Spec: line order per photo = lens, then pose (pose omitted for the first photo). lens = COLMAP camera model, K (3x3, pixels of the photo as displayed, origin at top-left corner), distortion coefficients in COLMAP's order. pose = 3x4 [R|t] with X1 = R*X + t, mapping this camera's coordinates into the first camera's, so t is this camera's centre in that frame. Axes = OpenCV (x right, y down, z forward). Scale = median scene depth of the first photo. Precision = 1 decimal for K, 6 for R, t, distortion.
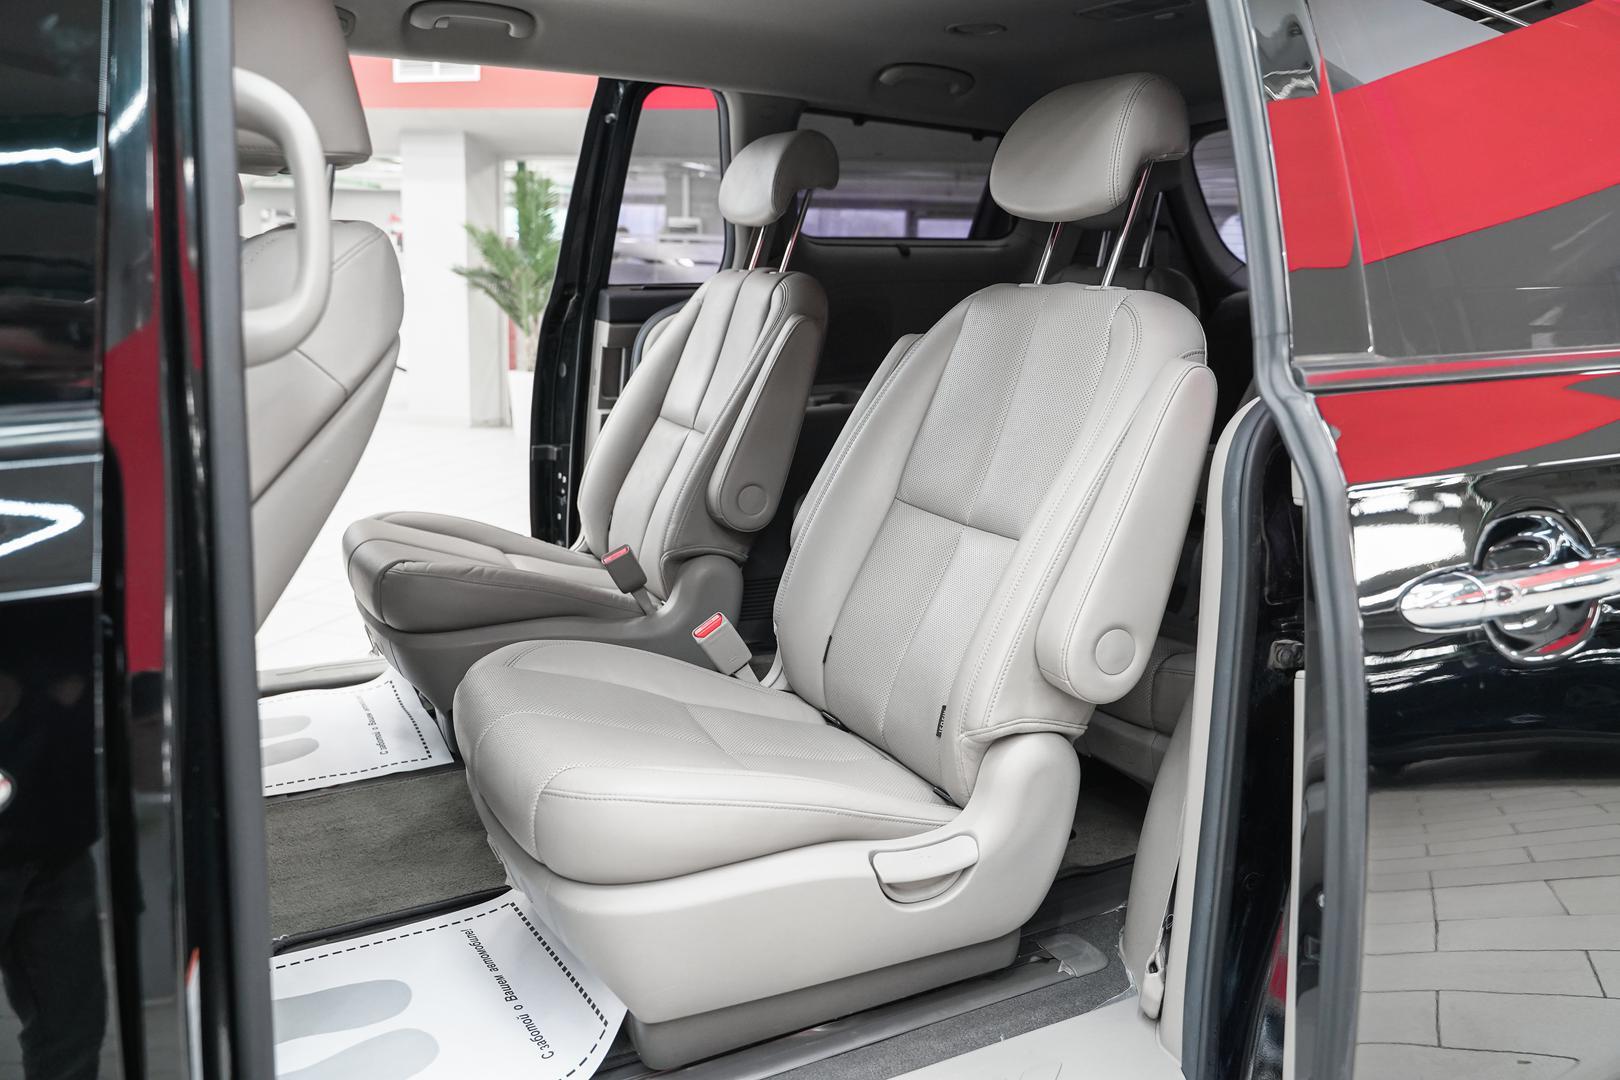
lens RADIAL K [[1301.9, 0, 810.0], [0, 1301.9, 540.0], [0, 0, 1]] dist [-0.004994, 0.006512]
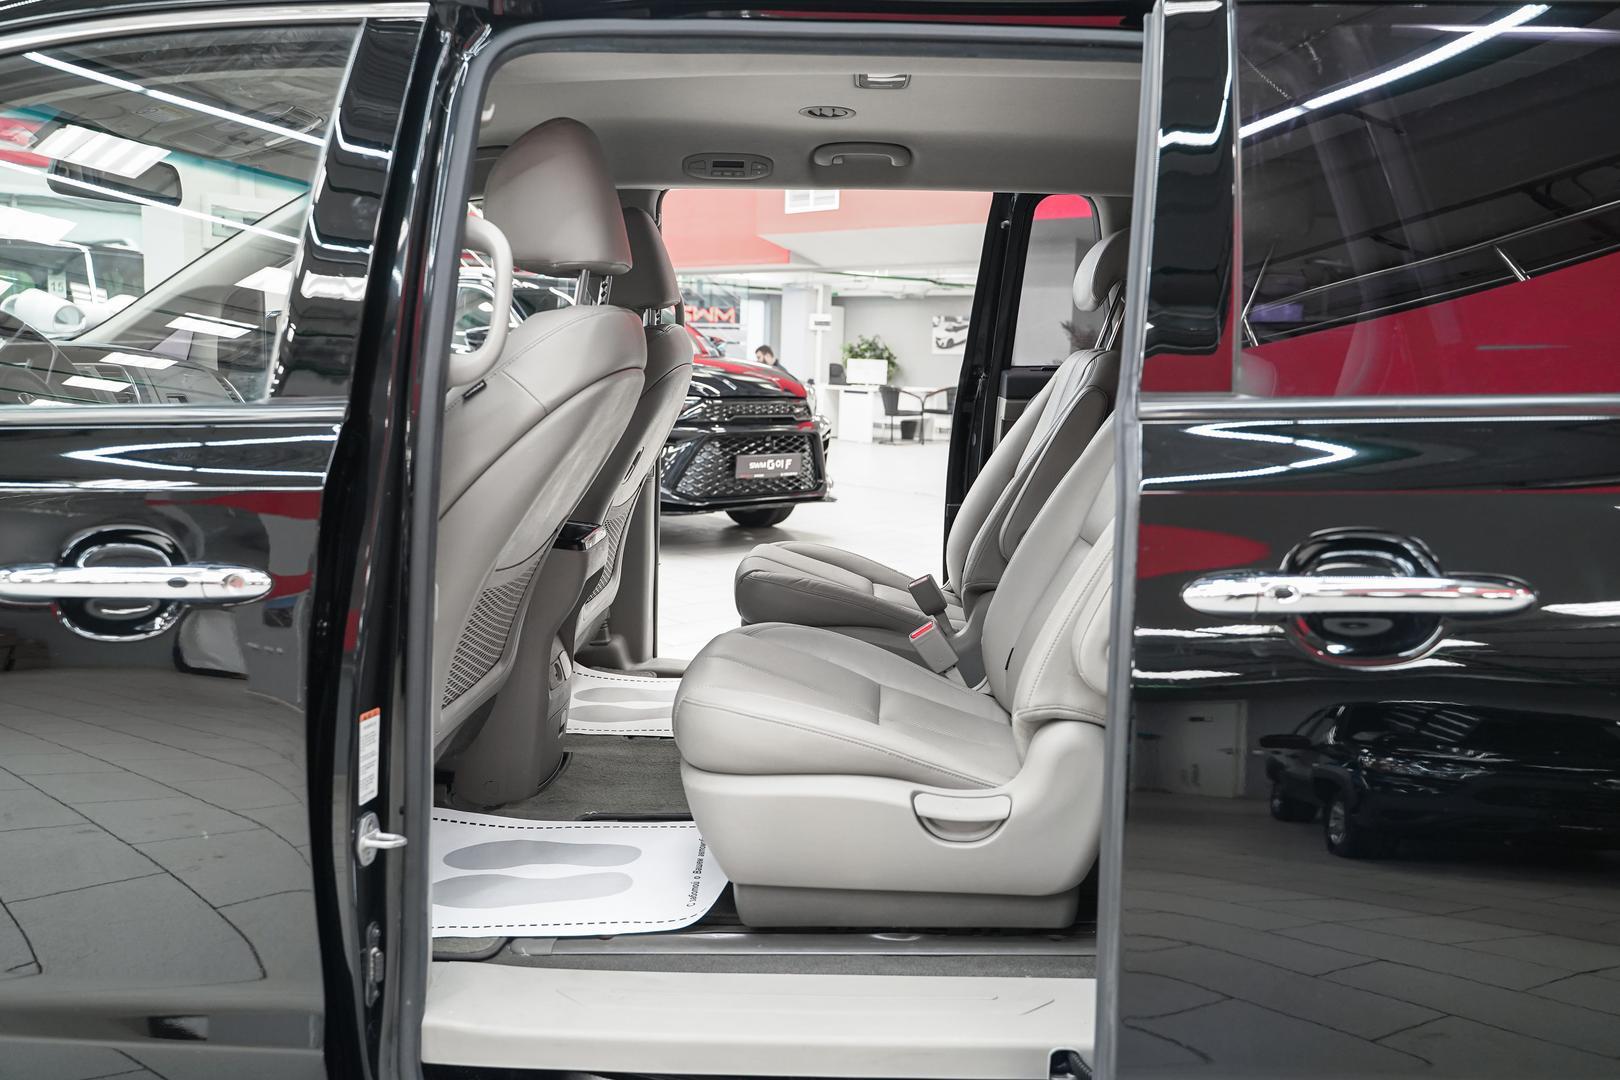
lens RADIAL K [[1301.9, 0, 810.0], [0, 1301.9, 540.0], [0, 0, 1]] dist [-0.004994, 0.006512]
pose [[0.876291, 0.067645, -0.477010, 0.363931], [-0.104238, 0.993263, -0.050635, 0.048724], [0.470371, 0.094093, 0.877438, -0.120008]]
